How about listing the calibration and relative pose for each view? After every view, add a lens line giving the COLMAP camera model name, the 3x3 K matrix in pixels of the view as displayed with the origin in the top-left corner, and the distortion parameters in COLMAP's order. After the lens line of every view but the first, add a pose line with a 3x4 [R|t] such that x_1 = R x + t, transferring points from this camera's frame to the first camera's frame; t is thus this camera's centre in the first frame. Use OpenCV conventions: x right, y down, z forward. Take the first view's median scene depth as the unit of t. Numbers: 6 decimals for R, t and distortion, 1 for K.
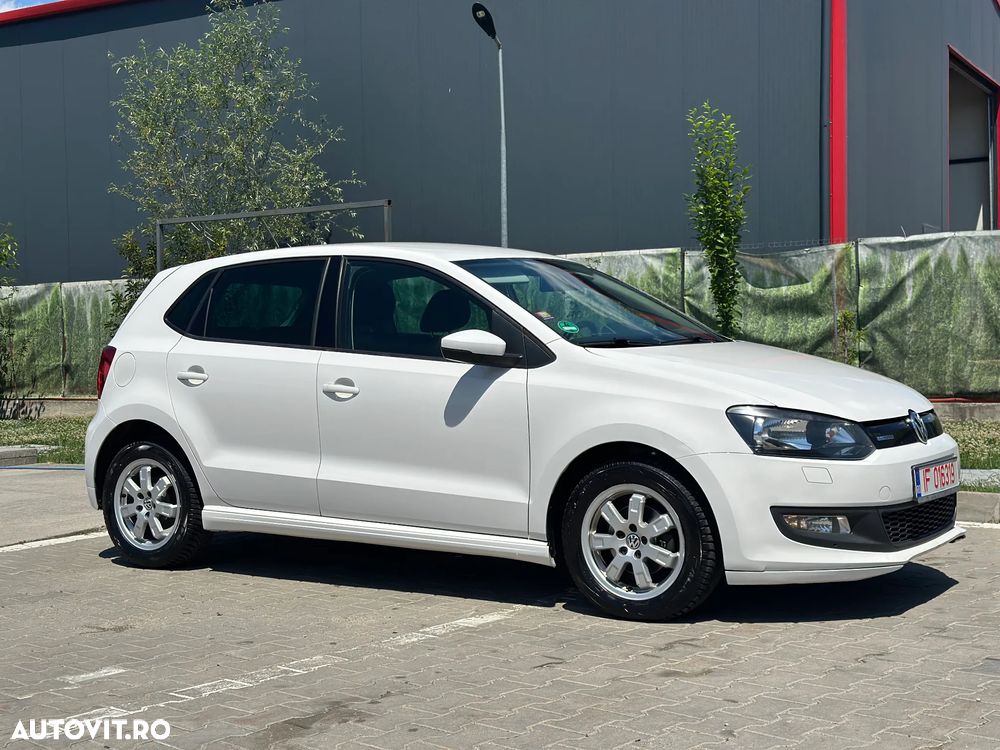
lens RADIAL K [[1389.7, 0, 501.4], [0, 1389.7, 378.9], [0, 0, 1]] dist [0.128648, -0.052656]
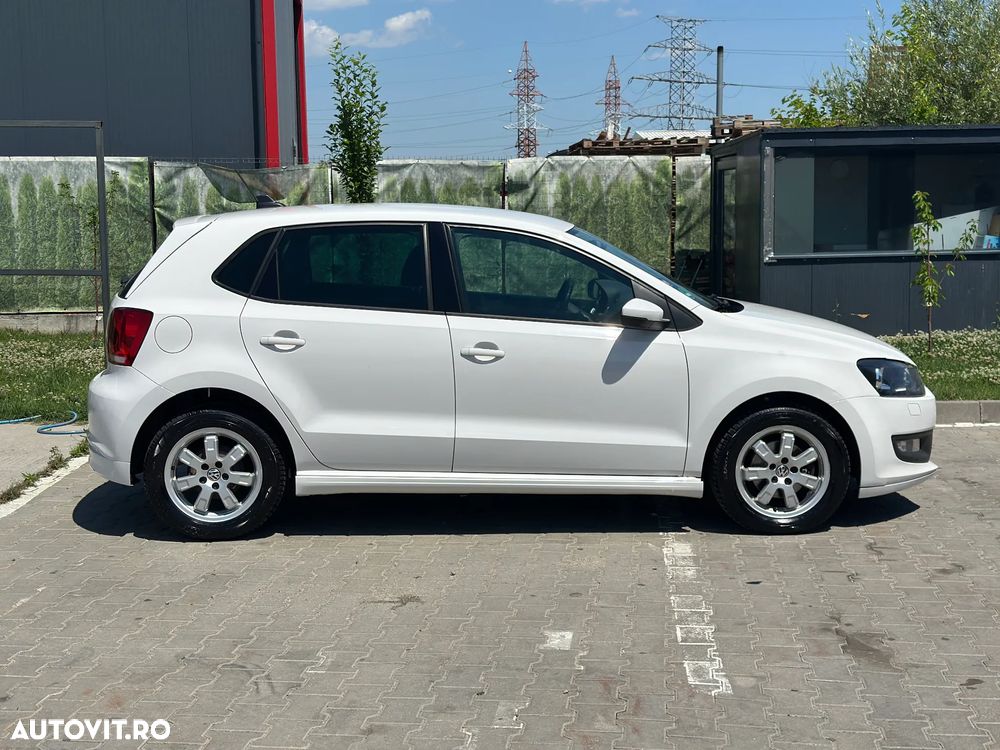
lens RADIAL K [[1389.2, 0, 499.9], [0, 1389.2, 373.2], [0, 0, 1]] dist [0.189530, -0.363027]
pose [[0.811849, -0.052416, 0.581510, -0.268862], [0.005769, 0.996634, 0.081780, -0.023664], [-0.583839, -0.063038, 0.809419, 0.048635]]
